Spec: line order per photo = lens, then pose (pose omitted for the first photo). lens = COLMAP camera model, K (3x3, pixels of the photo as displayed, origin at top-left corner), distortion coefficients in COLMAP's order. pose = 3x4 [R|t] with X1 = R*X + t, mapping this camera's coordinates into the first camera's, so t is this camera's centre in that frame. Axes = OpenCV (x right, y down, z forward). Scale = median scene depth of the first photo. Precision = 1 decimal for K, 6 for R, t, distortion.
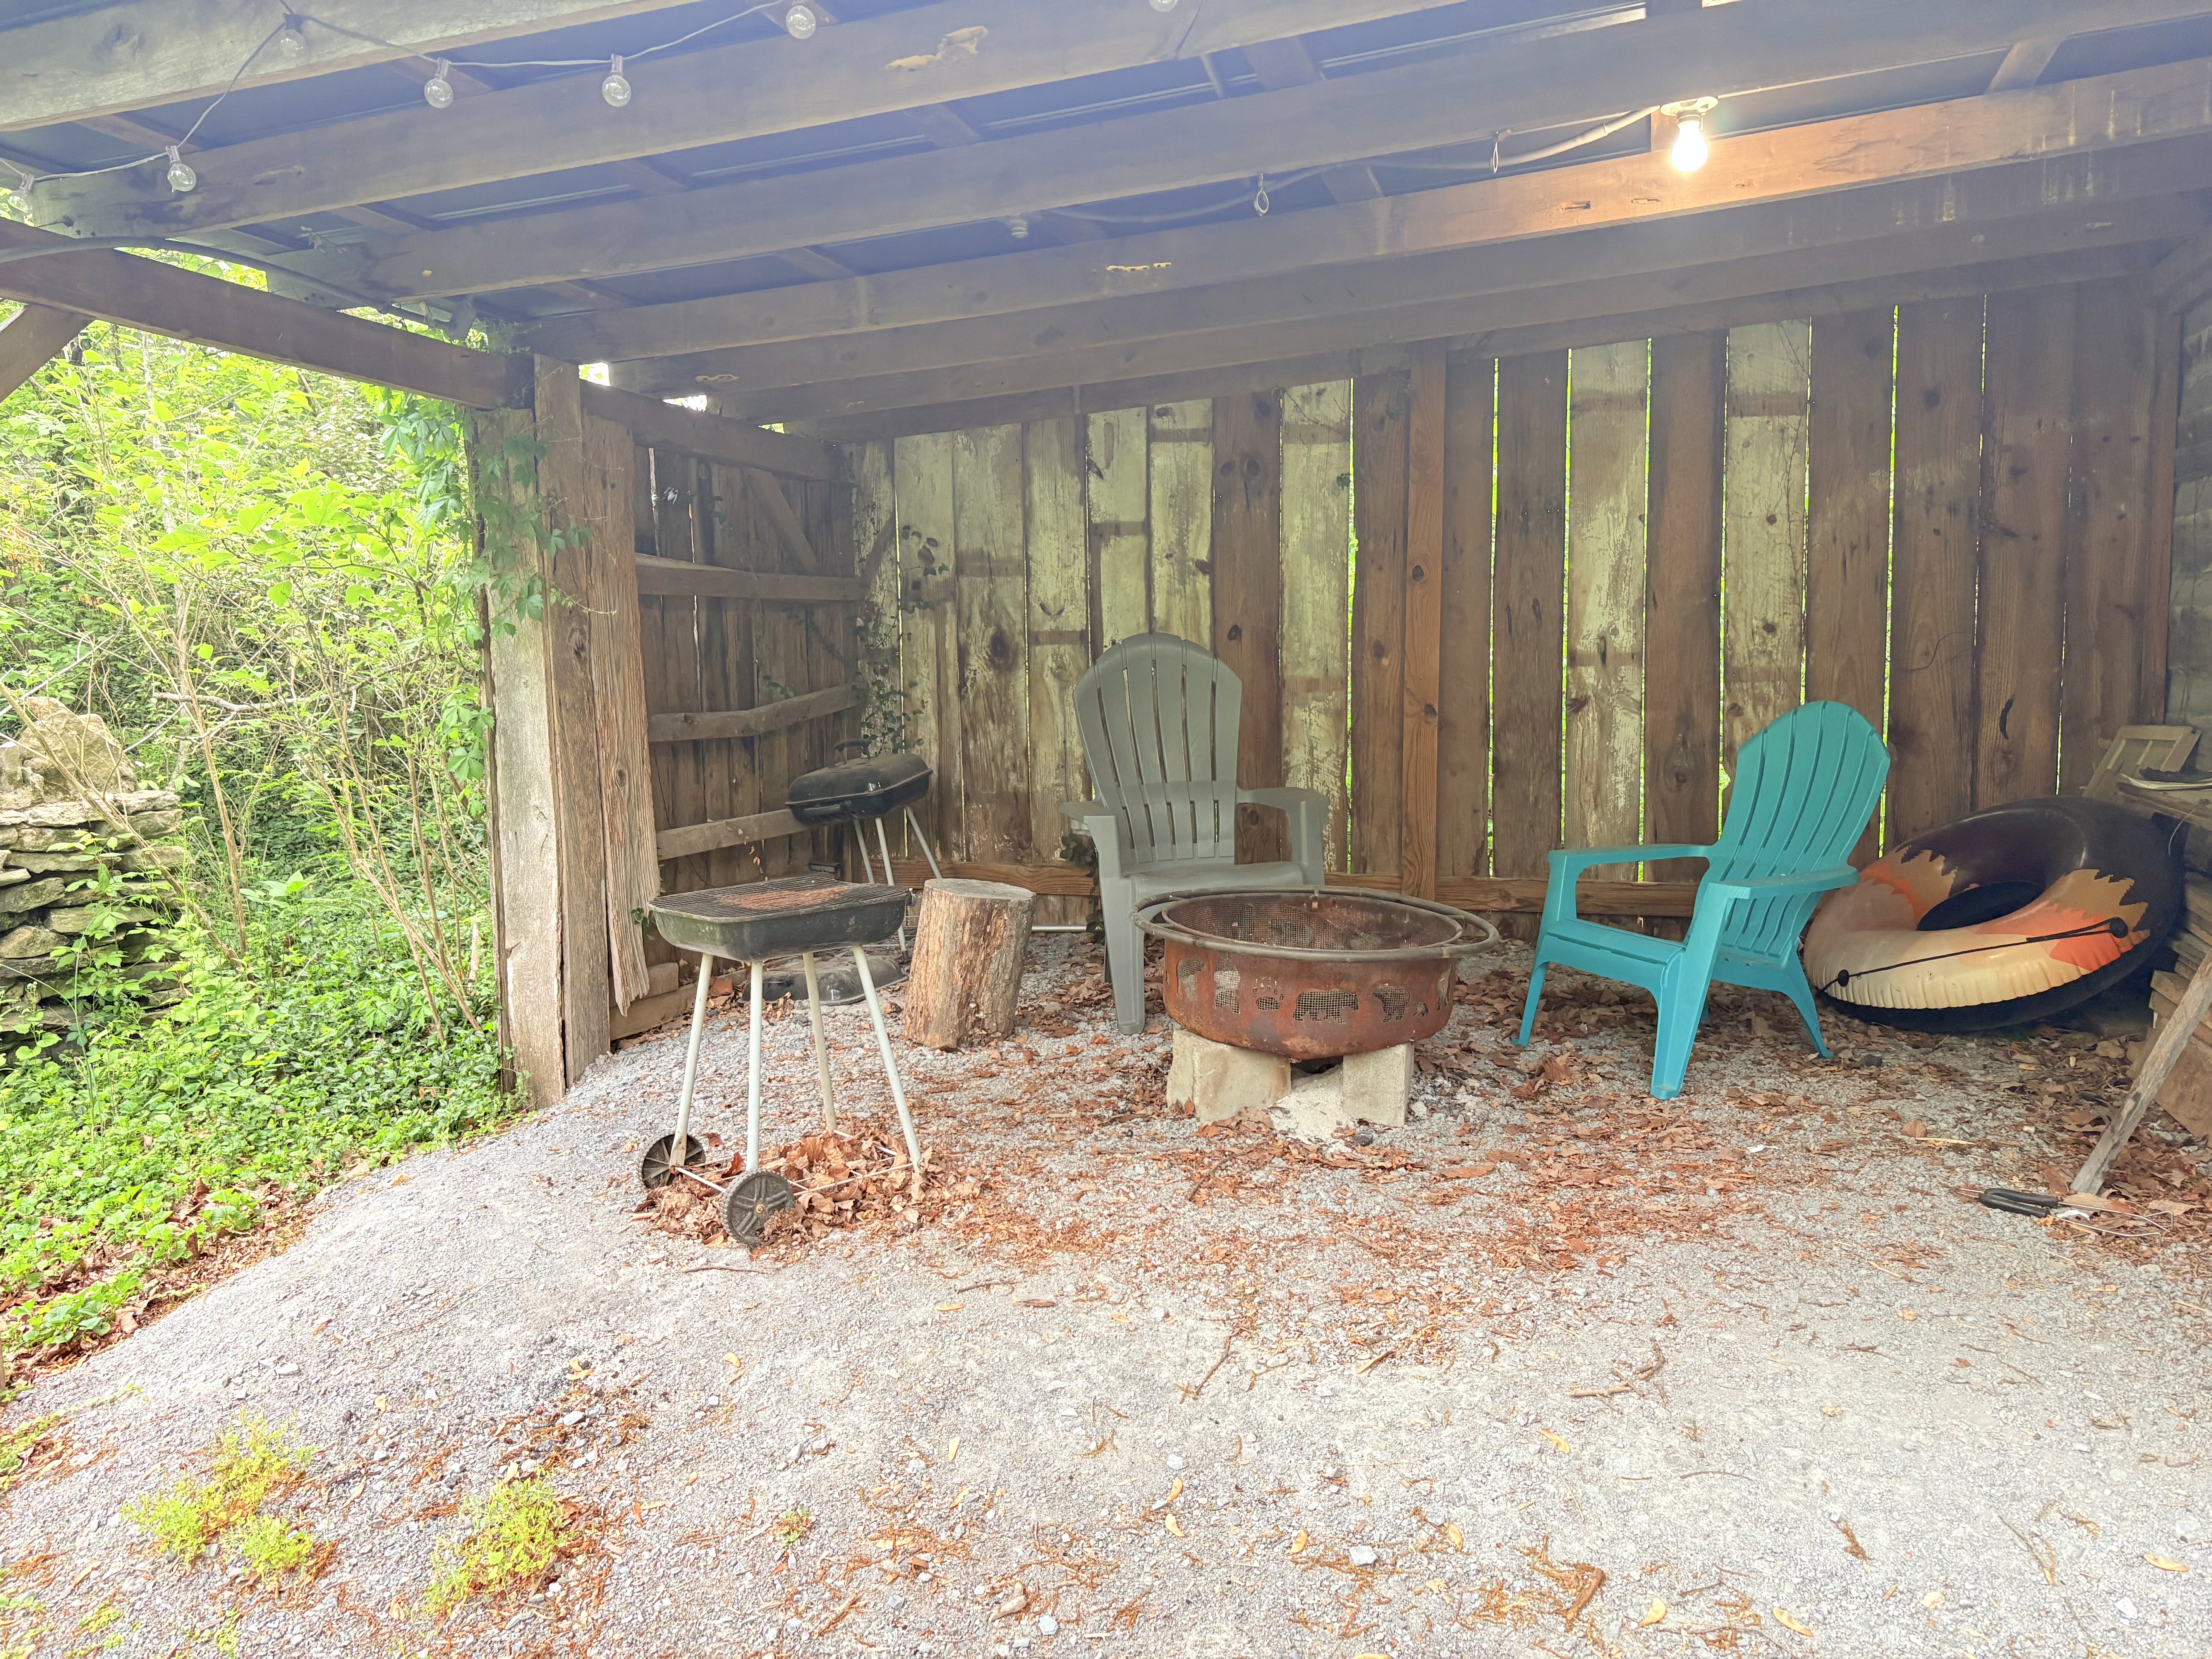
lens RADIAL K [[1680.8, 0, 1106.4], [0, 1680.8, 836.6], [0, 0, 1]] dist [0.047704, -0.044337]
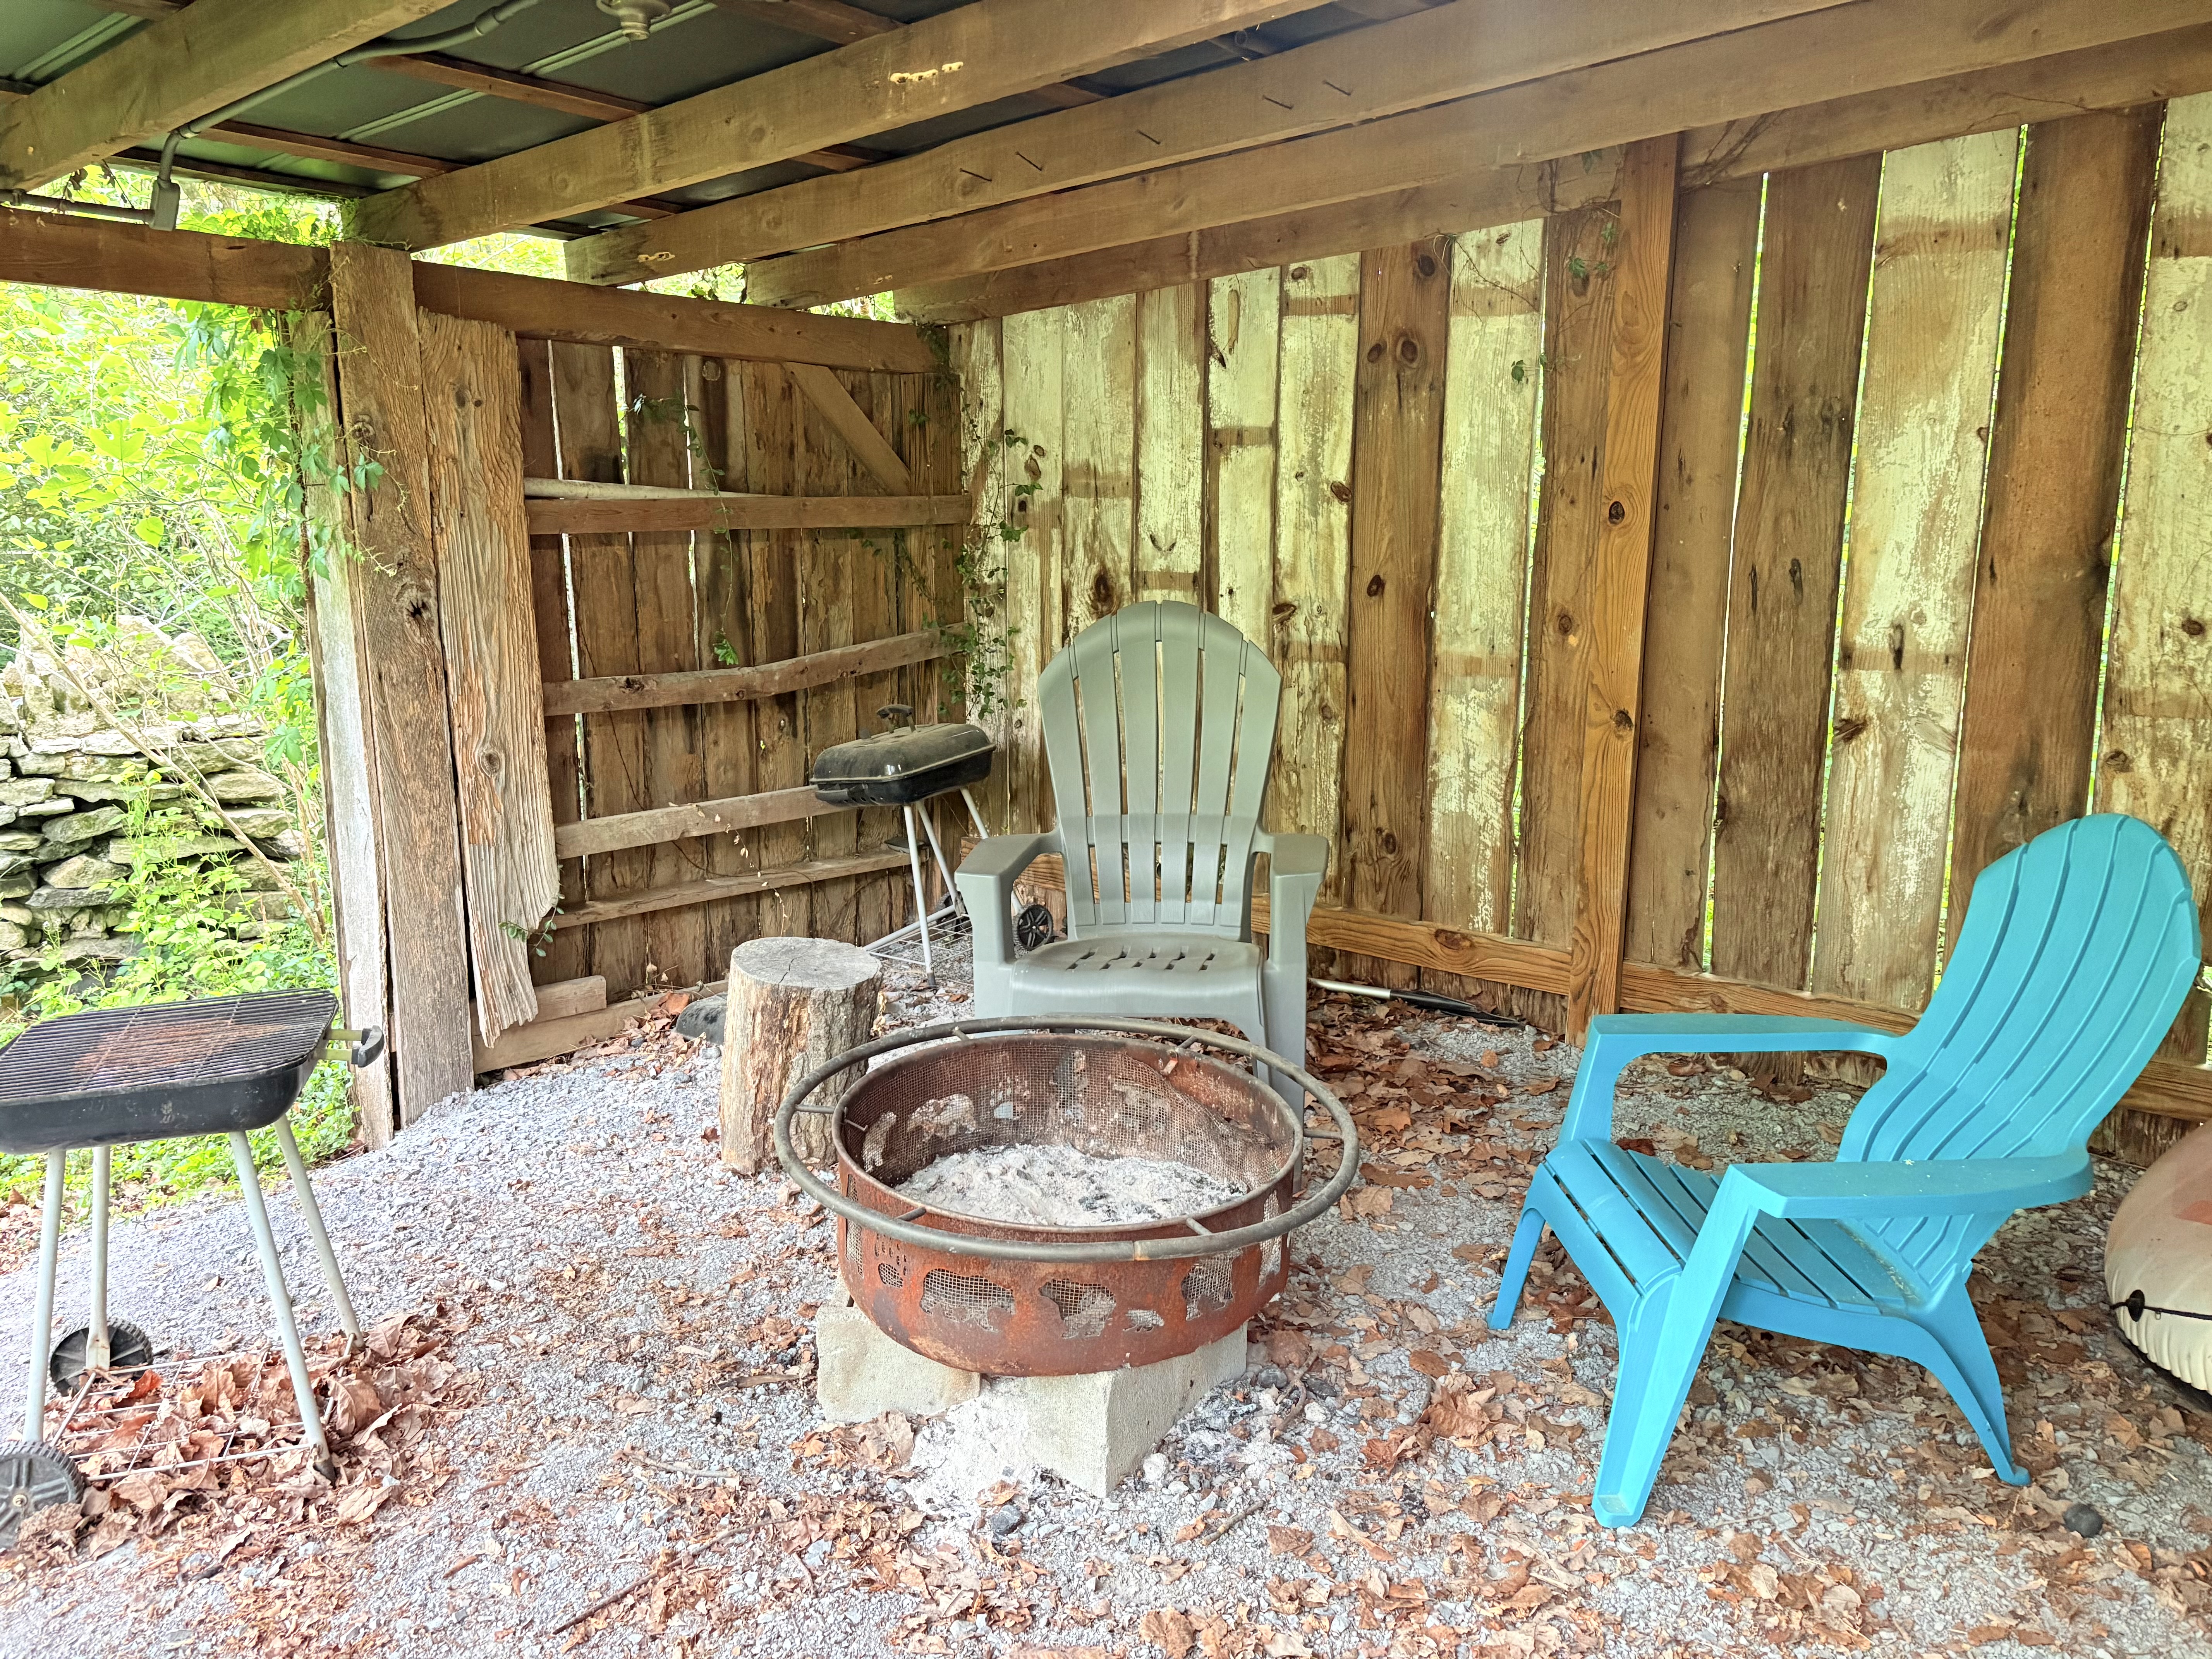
lens RADIAL K [[1680.8, 0, 1103.5], [0, 1680.8, 832.1], [0, 0, 1]] dist [0.047704, -0.044337]
pose [[0.926479, 0.088942, -0.365686, 0.246866], [-0.056049, 0.993445, 0.099625, -0.084490], [0.372150, -0.071804, 0.925391, 0.292874]]
